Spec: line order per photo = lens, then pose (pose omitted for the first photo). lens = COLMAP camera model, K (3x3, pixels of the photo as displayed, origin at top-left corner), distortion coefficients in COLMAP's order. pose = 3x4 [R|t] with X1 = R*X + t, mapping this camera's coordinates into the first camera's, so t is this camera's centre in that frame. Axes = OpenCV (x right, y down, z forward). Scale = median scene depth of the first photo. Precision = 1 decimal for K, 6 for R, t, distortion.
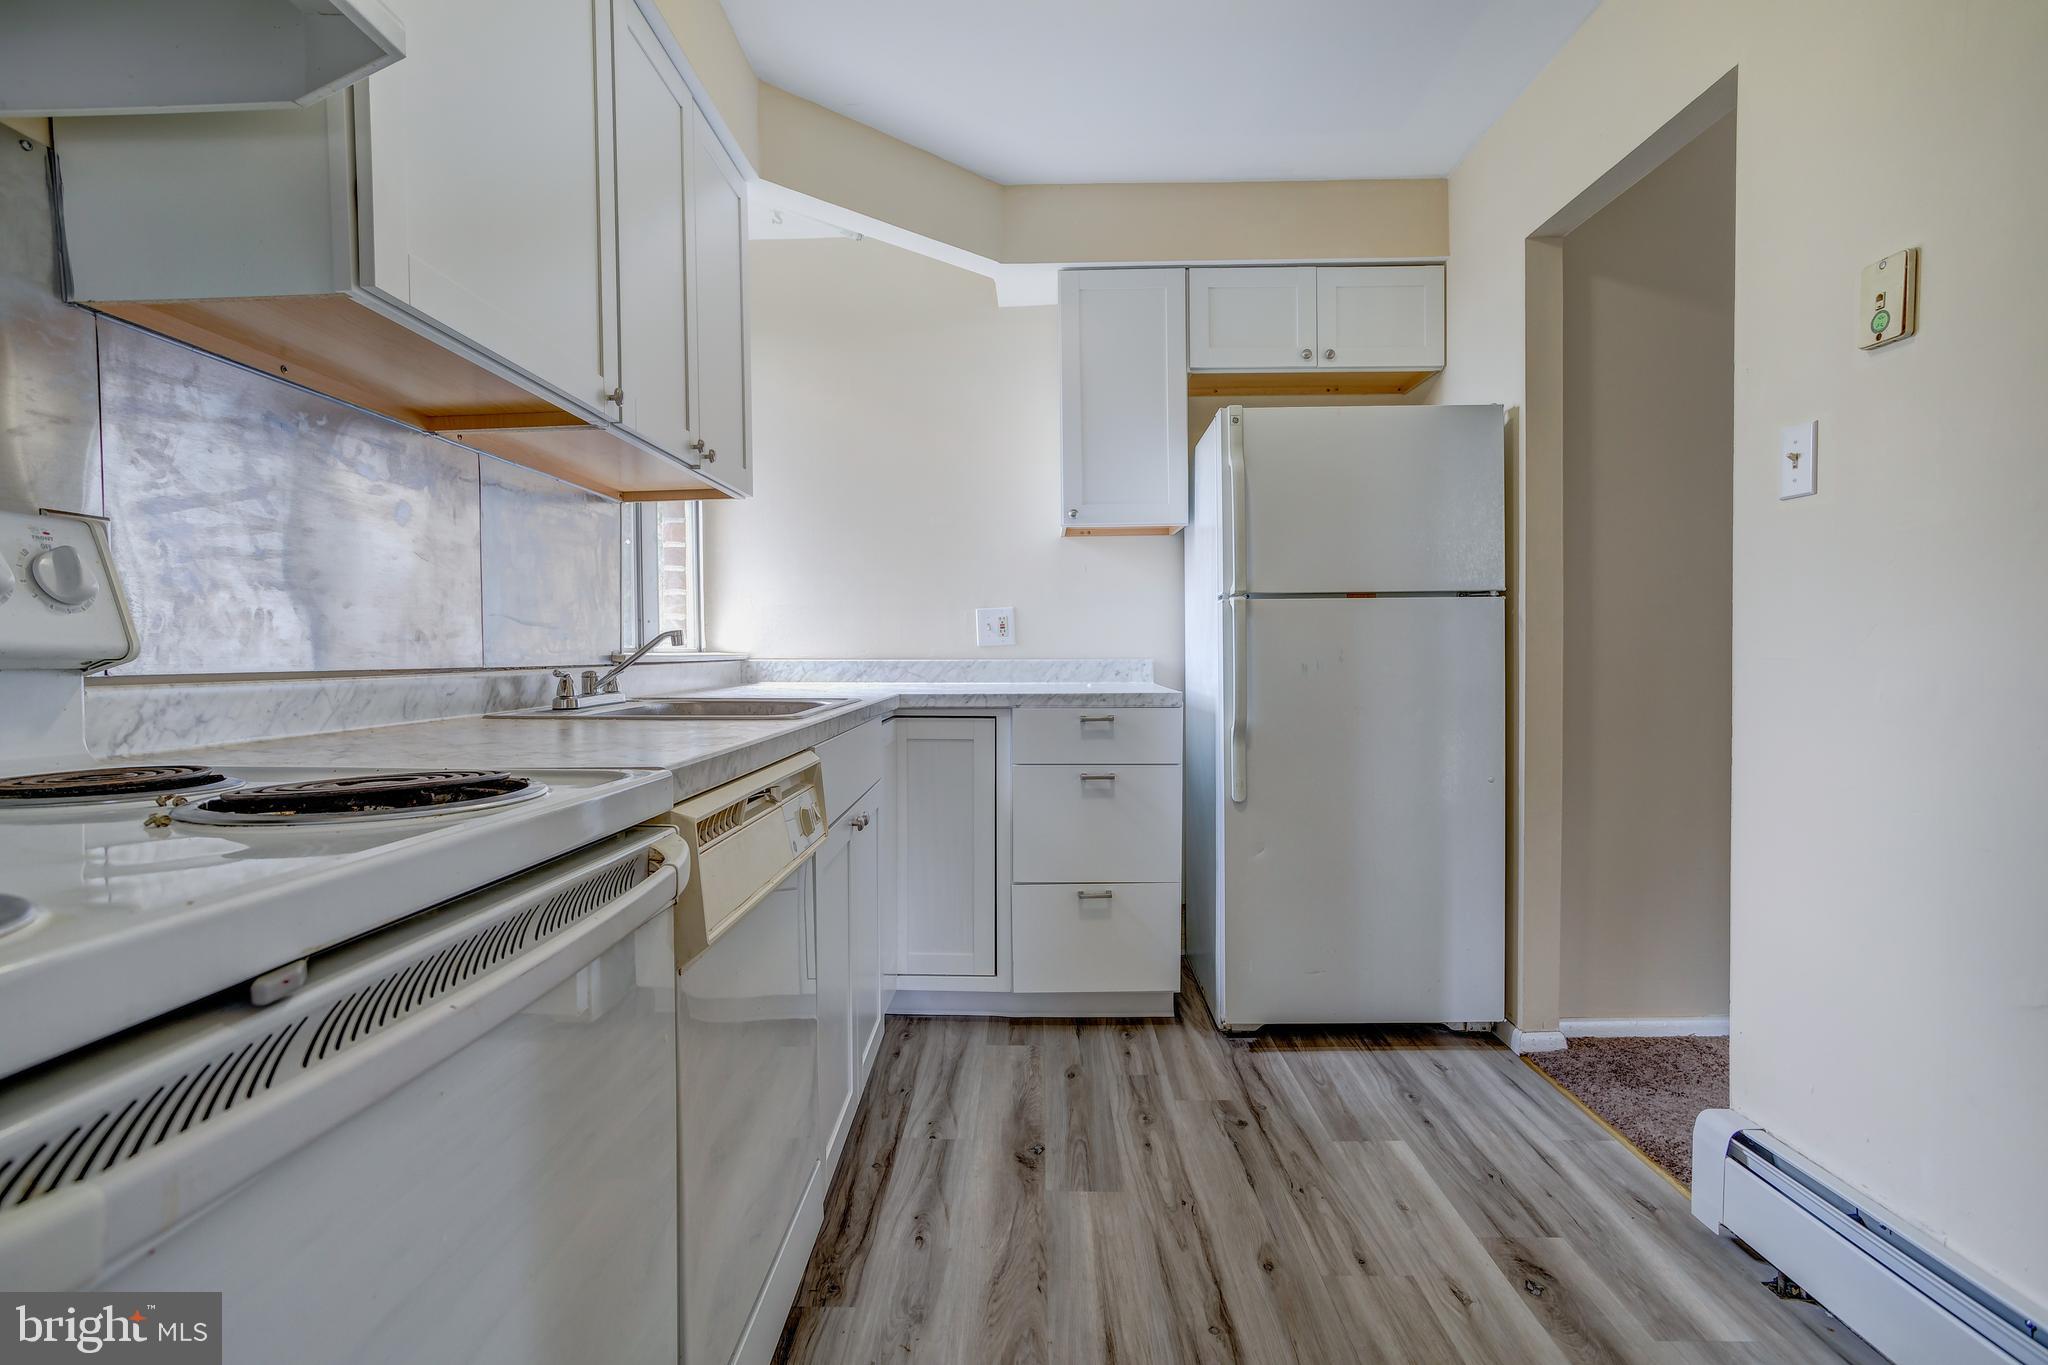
lens RADIAL K [[982.1, 0, 1014.4], [0, 982.1, 675.9], [0, 0, 1]] dist [-0.054069, 0.032557]
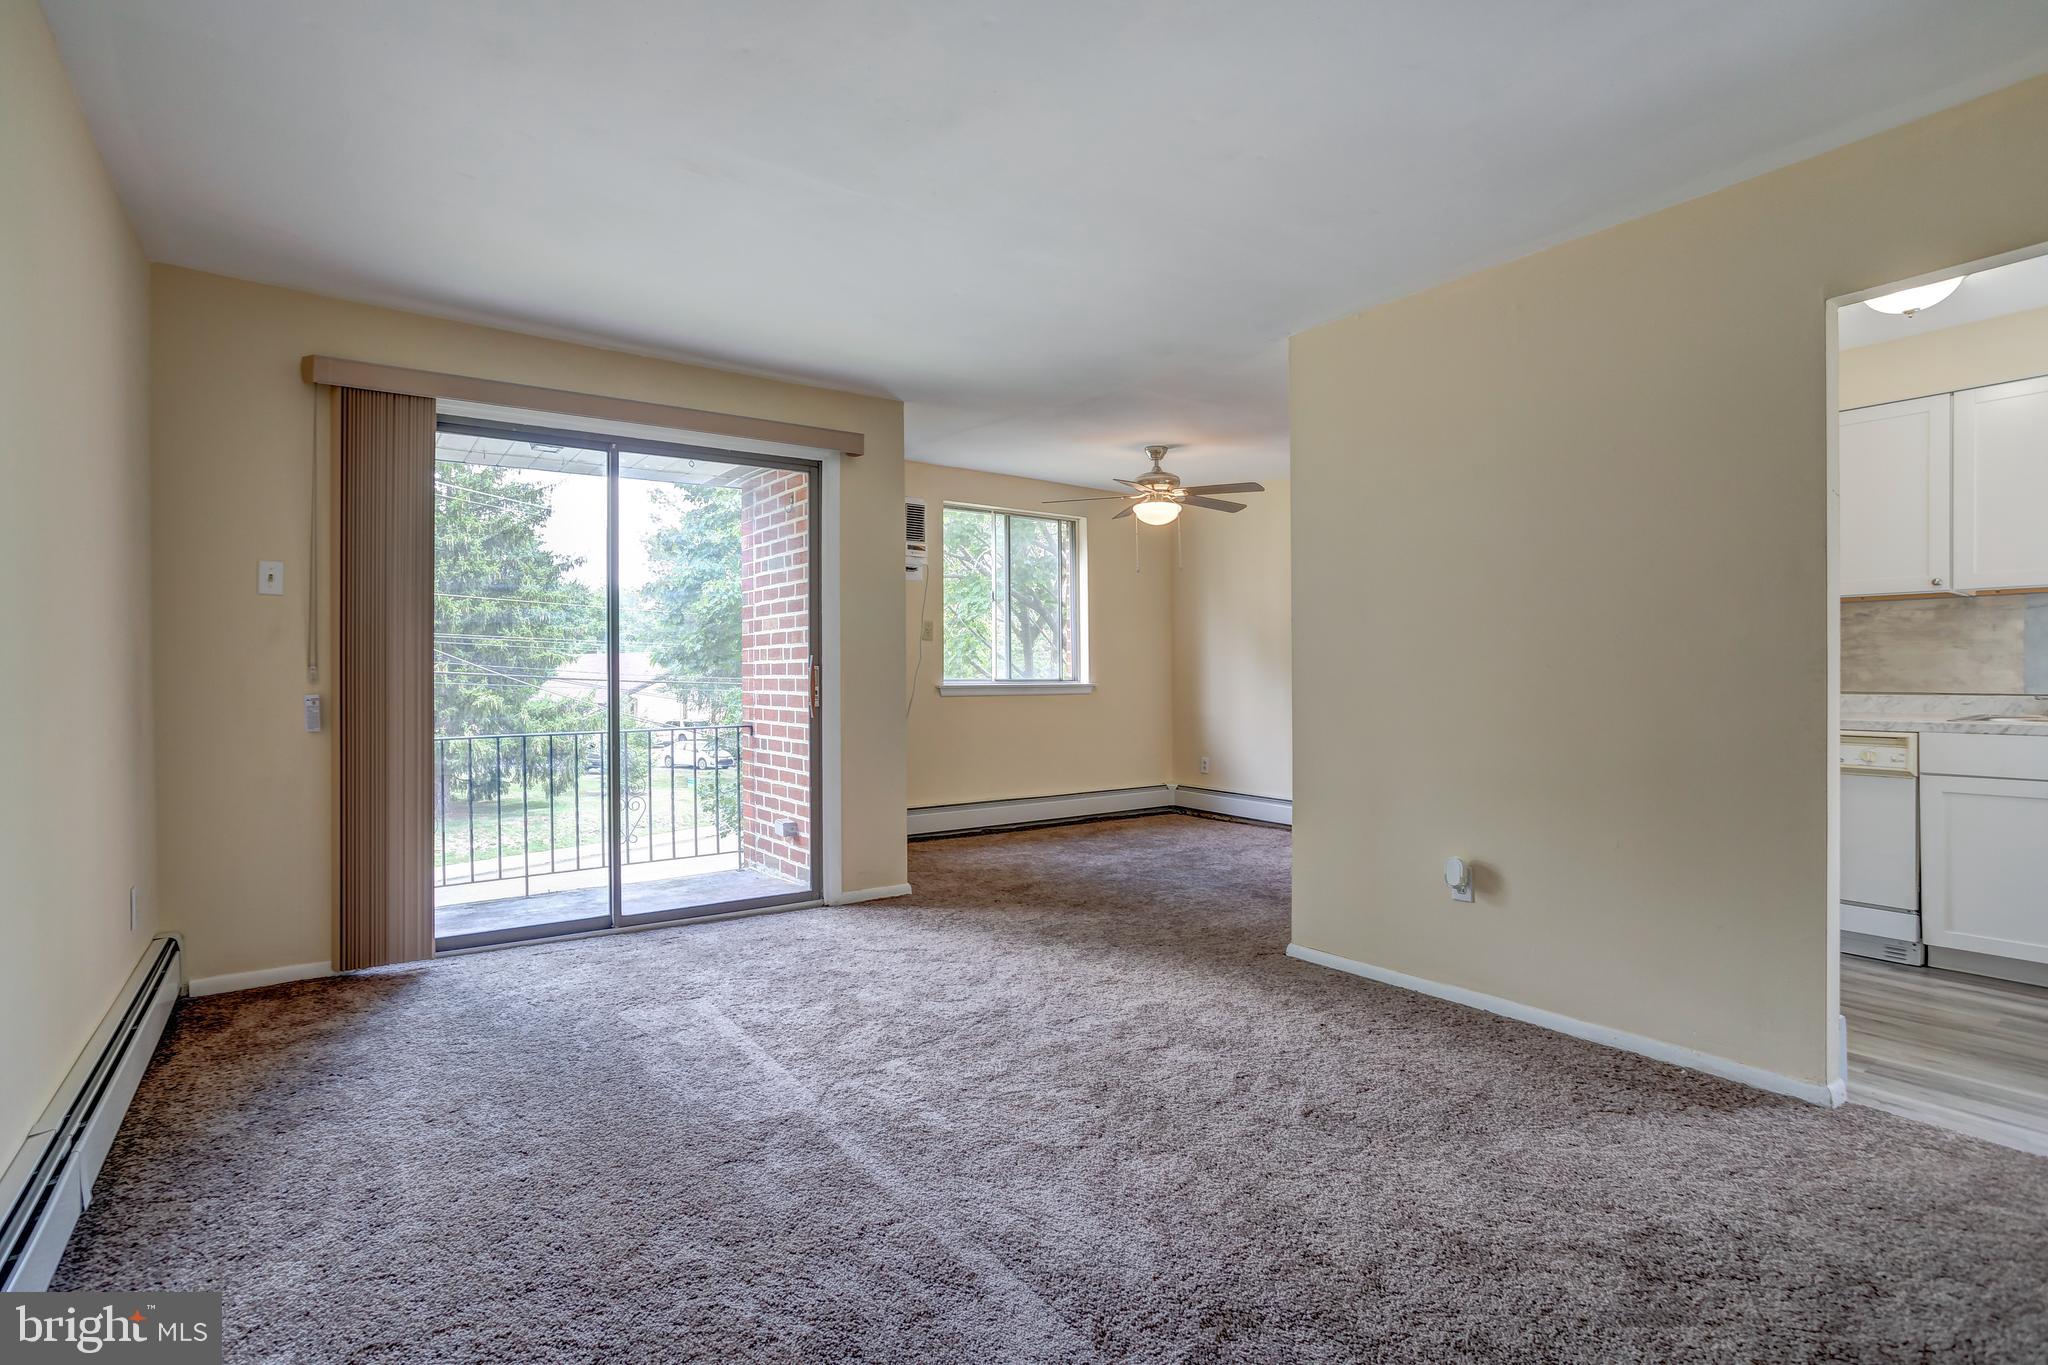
lens RADIAL K [[982.1, 0, 1014.4], [0, 982.1, 675.9], [0, 0, 1]] dist [-0.054069, 0.032557]
pose [[-0.800957, 0.015603, -0.598519, 3.574102], [-0.000961, 0.999626, 0.027344, -0.147884], [0.598721, 0.022476, -0.800642, 1.933044]]
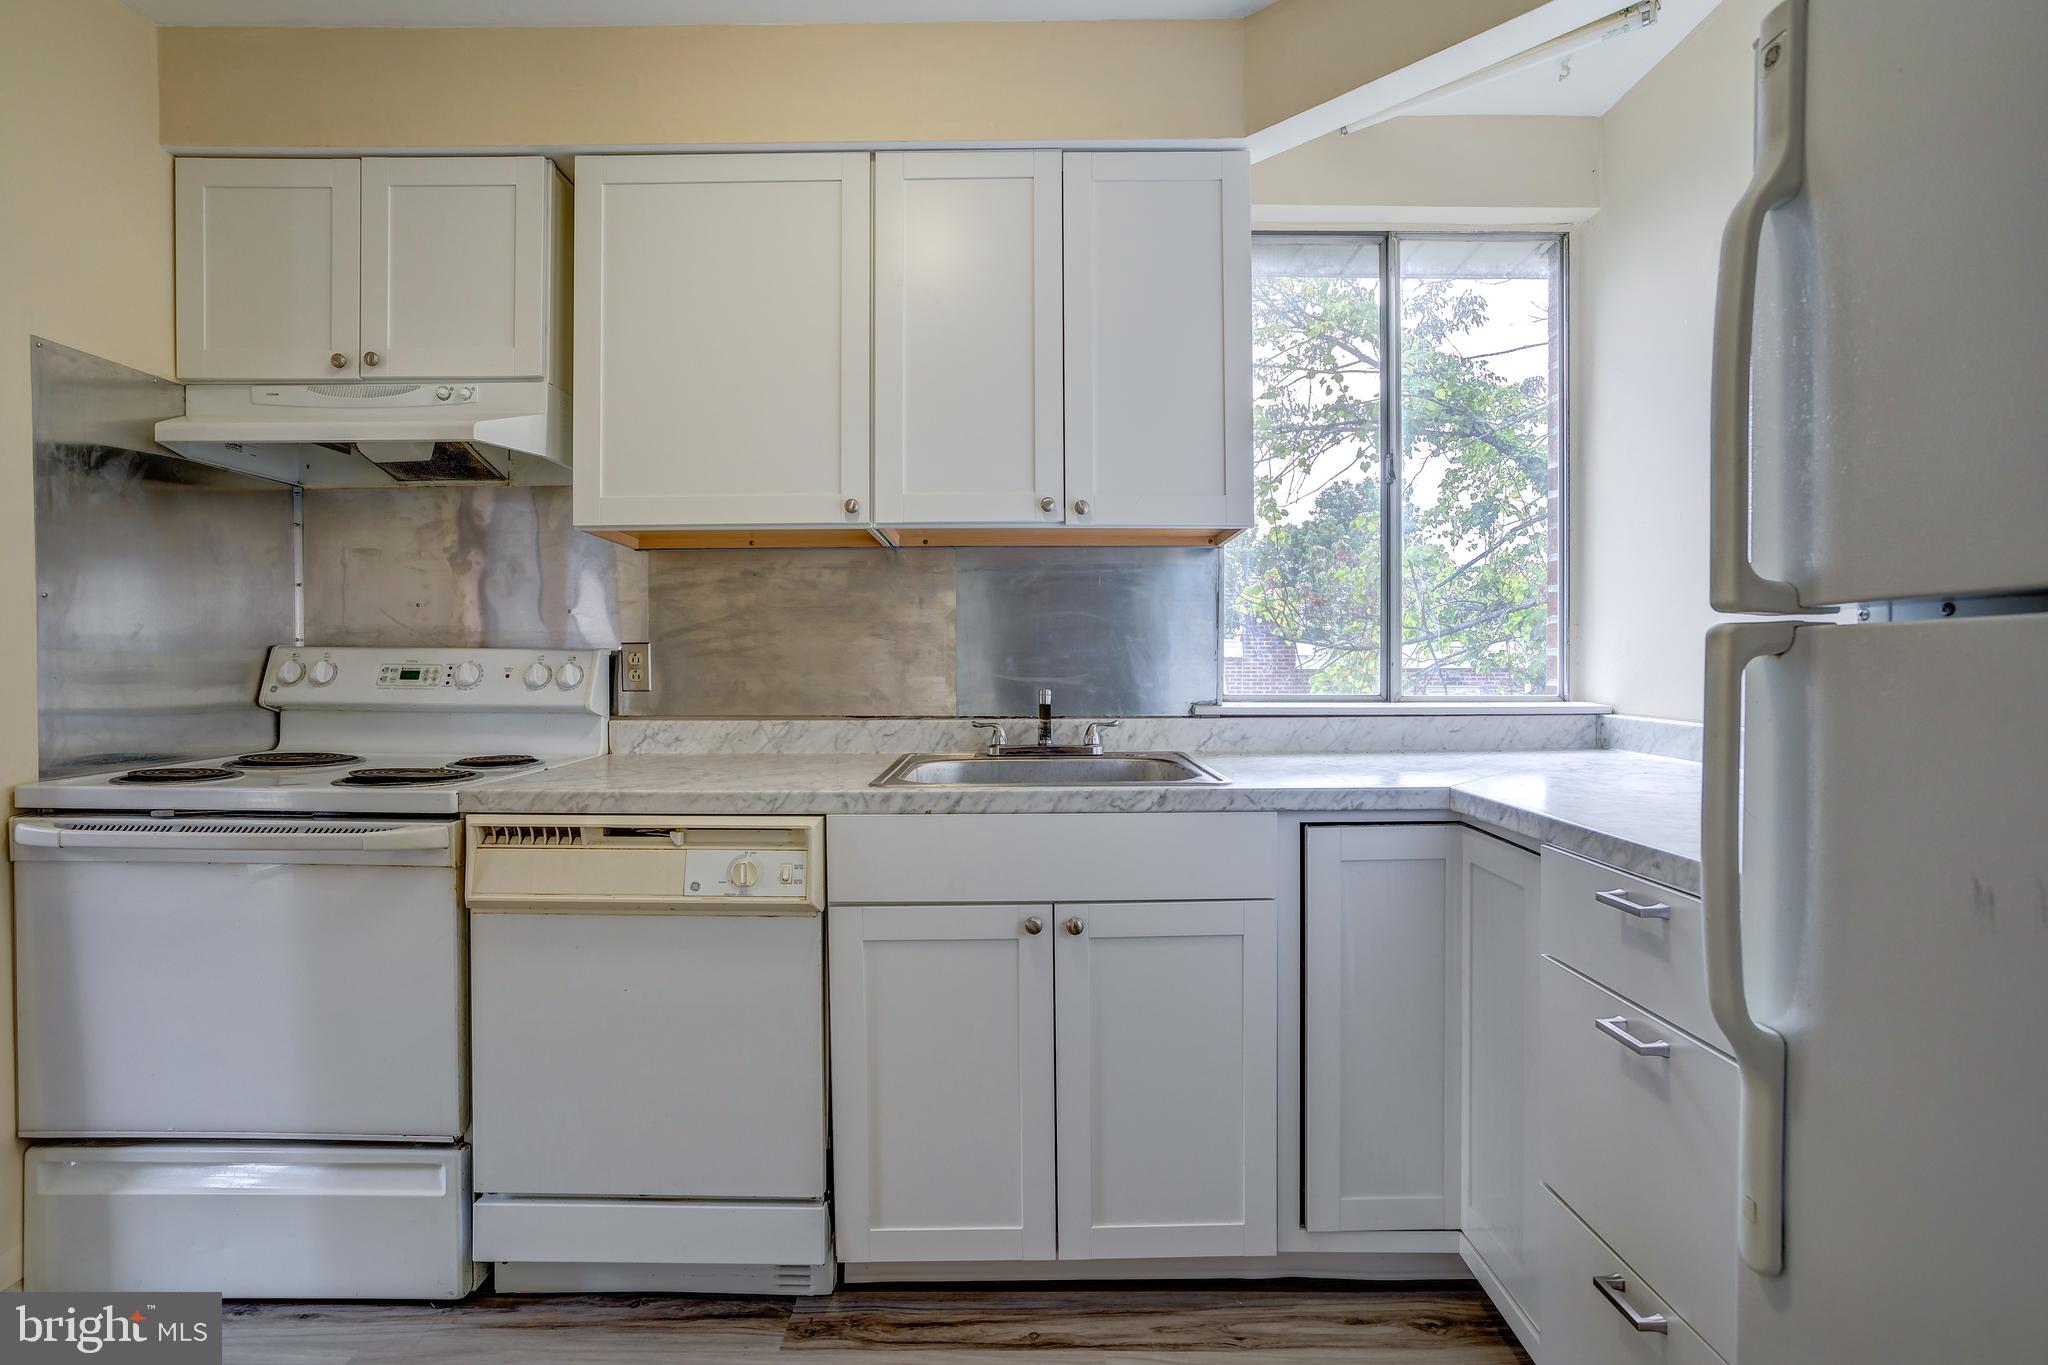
lens RADIAL K [[982.1, 0, 1014.4], [0, 982.1, 675.9], [0, 0, 1]] dist [-0.054069, 0.032557]
pose [[0.008445, 0.020349, -0.999757, 1.058264], [-0.020310, 0.999590, 0.020174, -0.125699], [0.999758, 0.020135, 0.008855, 1.504309]]
